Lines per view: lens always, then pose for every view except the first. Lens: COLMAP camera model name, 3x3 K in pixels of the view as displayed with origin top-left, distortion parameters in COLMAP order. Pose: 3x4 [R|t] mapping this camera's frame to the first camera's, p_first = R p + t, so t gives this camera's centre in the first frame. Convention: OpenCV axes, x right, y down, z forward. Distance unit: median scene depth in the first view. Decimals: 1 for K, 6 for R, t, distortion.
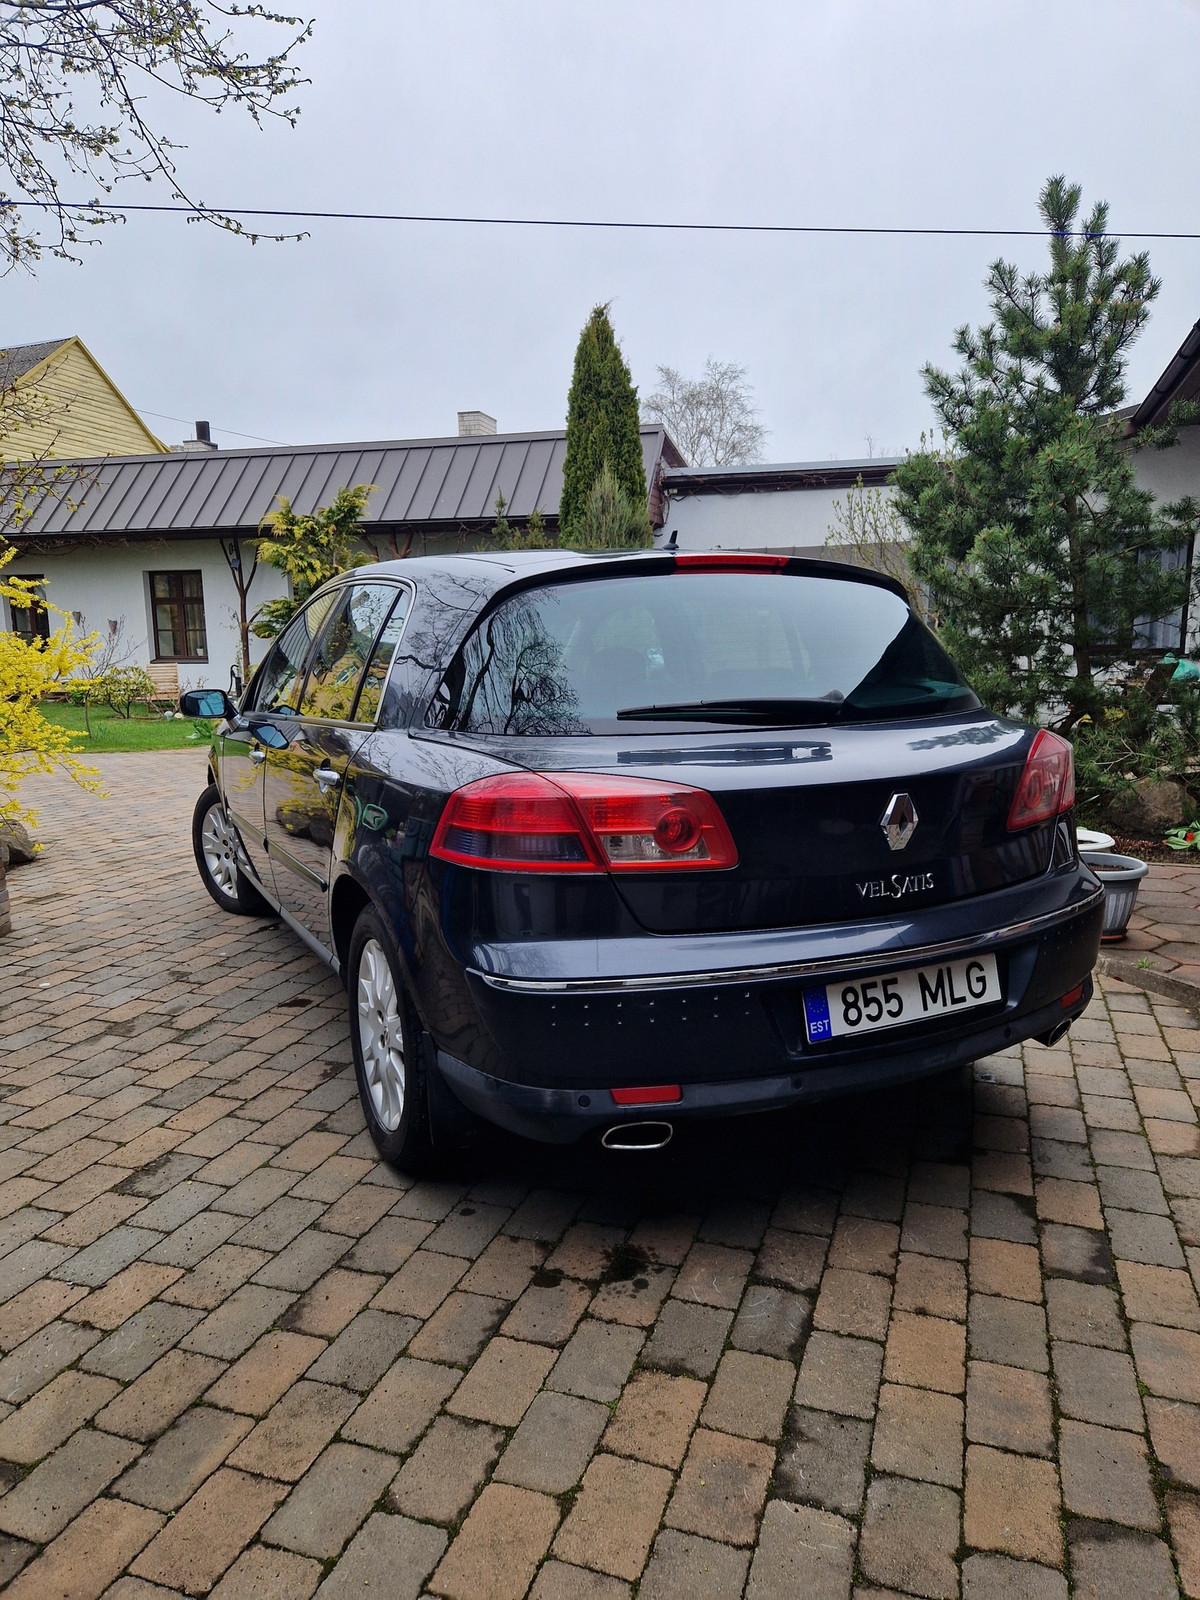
lens RADIAL K [[1075.0, 0, 602.6], [0, 1075.0, 801.8], [0, 0, 1]] dist [0.055861, -0.036709]
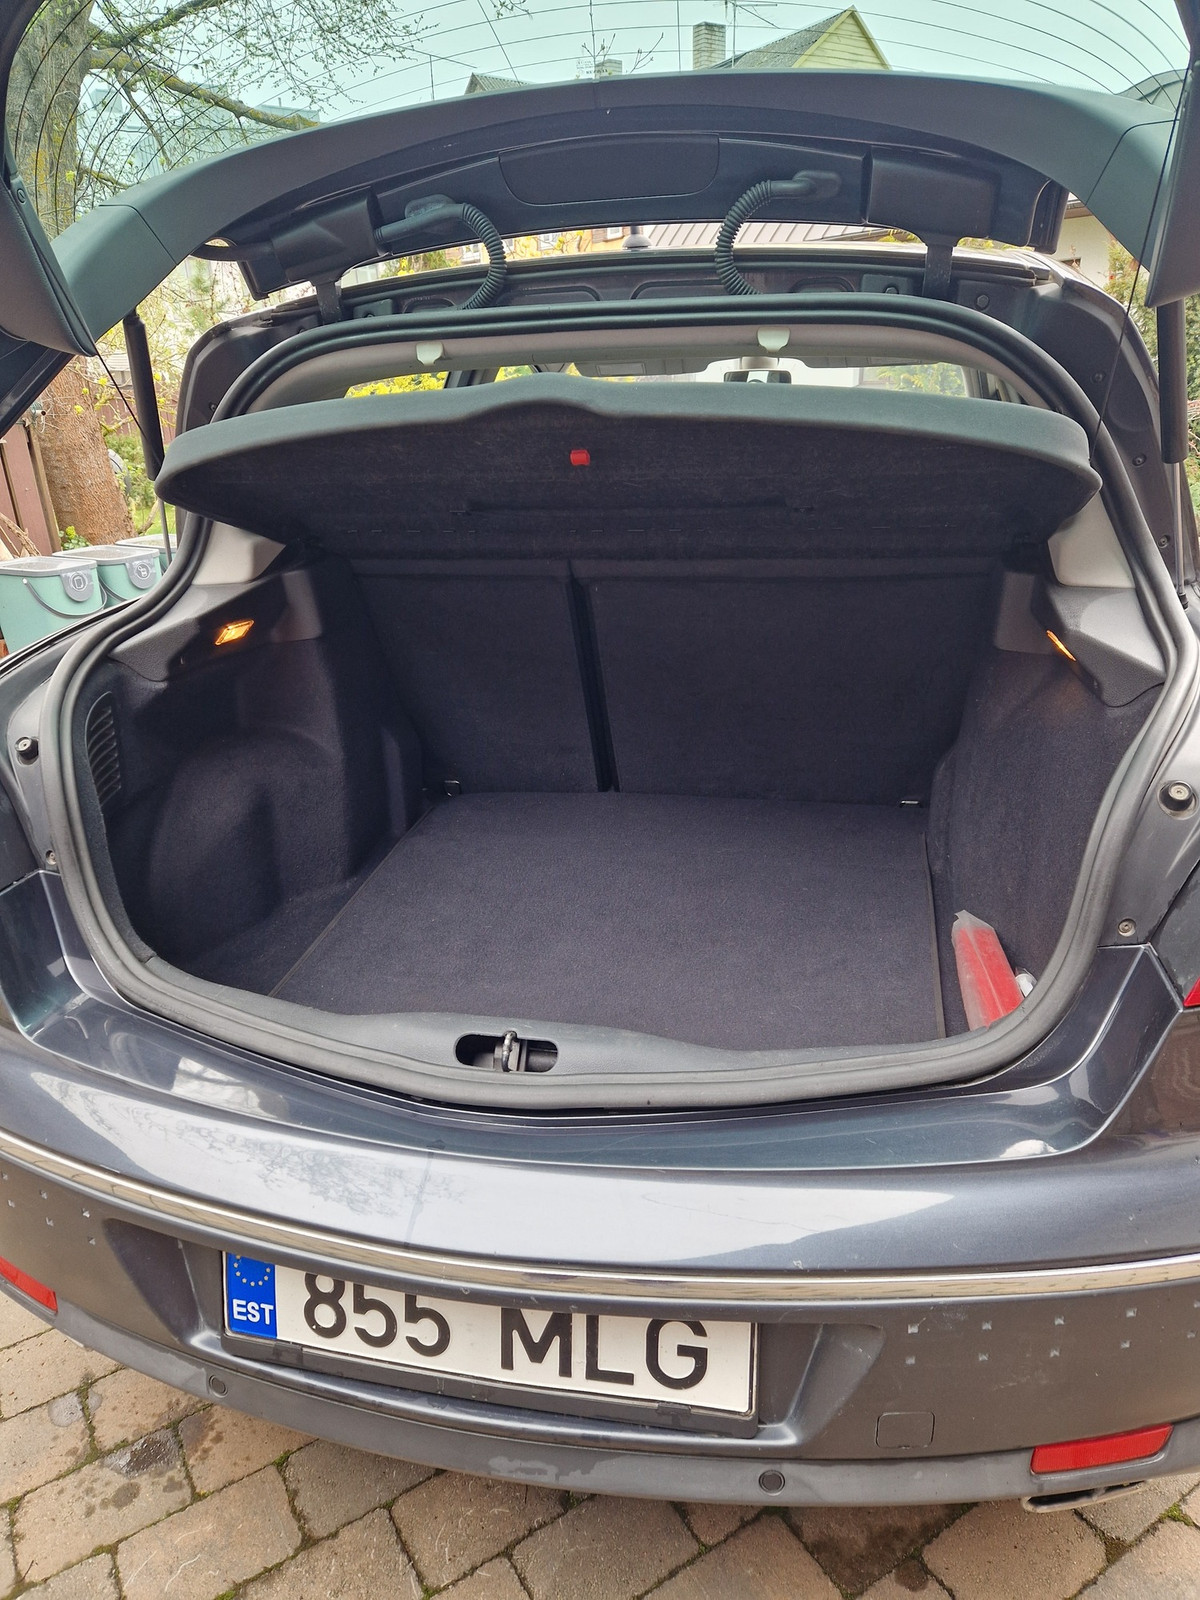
lens RADIAL K [[1075.0, 0, 608.9], [0, 1075.0, 798.2], [0, 0, 1]] dist [0.055861, -0.036709]
pose [[0.780107, 0.222479, -0.584754, 0.522605], [-0.076852, 0.961636, 0.263343, -0.149237], [0.620909, -0.160497, 0.767276, 0.694936]]
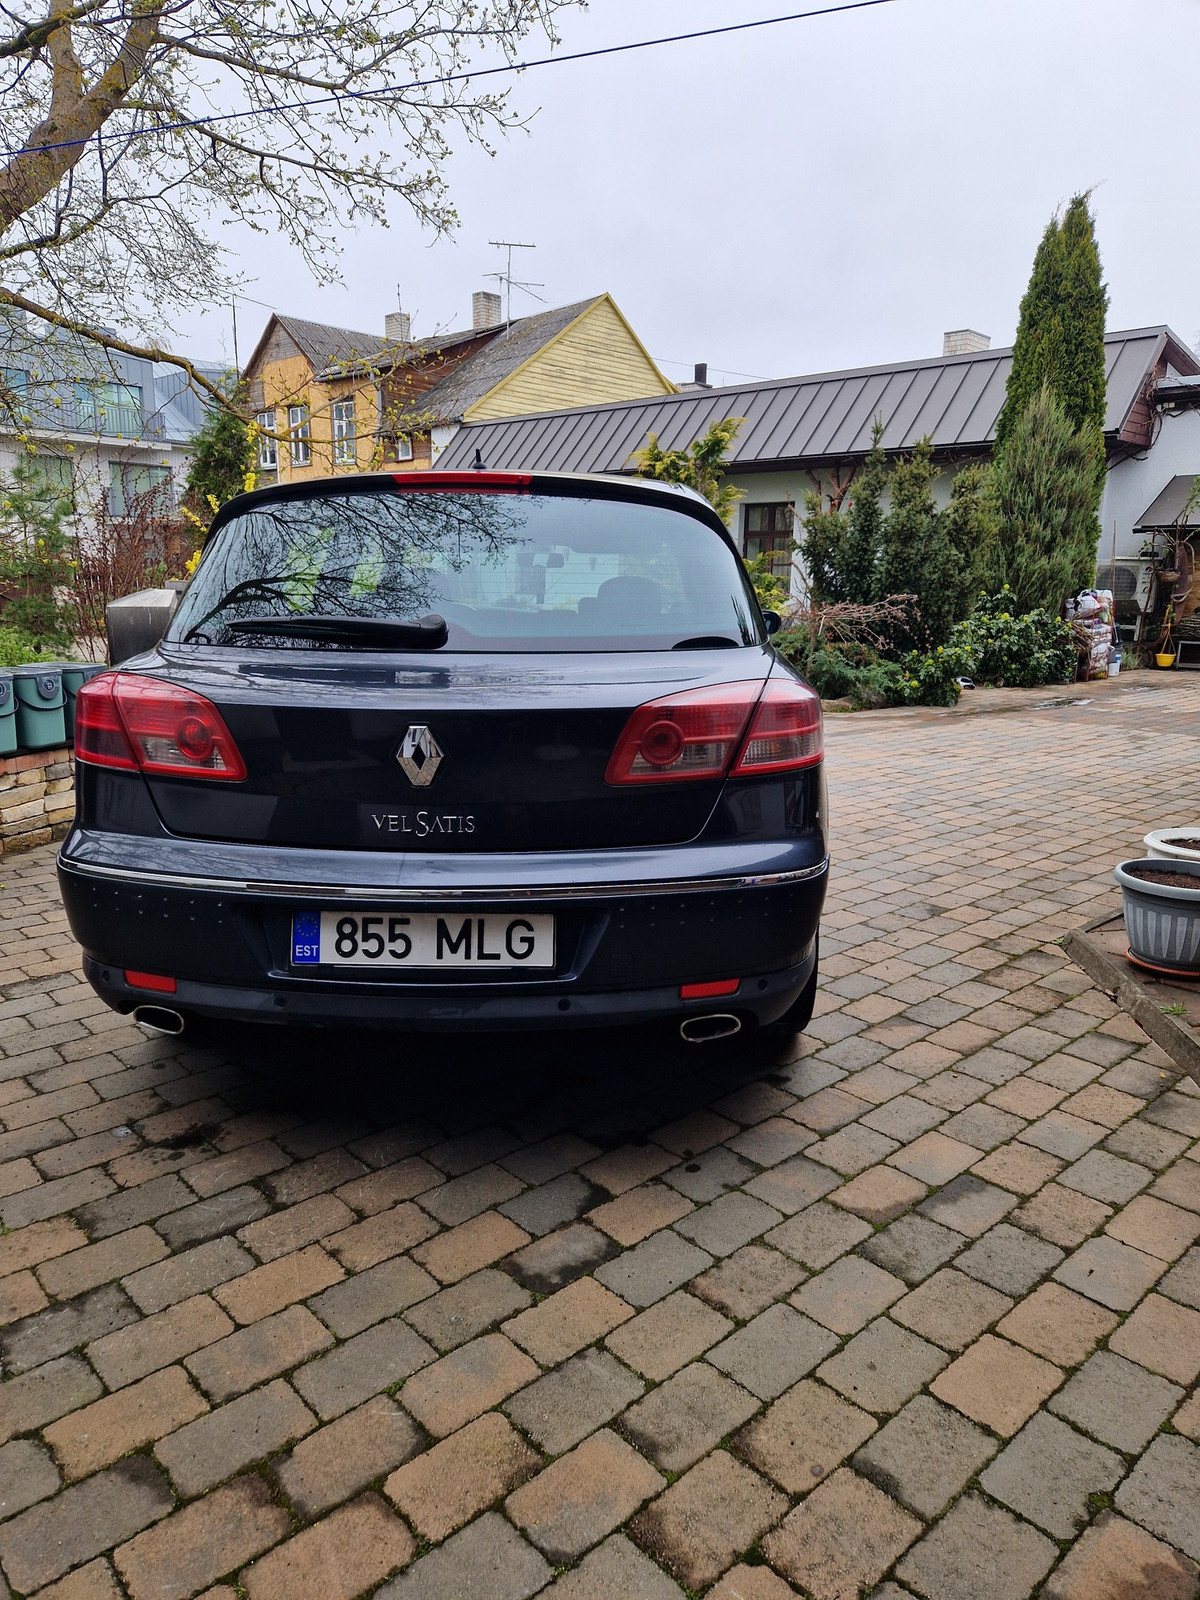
lens RADIAL K [[1075.0, 0, 595.0], [0, 1075.0, 790.8], [0, 0, 1]] dist [0.055861, -0.036709]
pose [[0.880015, 0.117219, -0.460253, 0.803548], [-0.096244, 0.992972, 0.068872, -0.028851], [0.465091, -0.016312, 0.885112, 0.227192]]
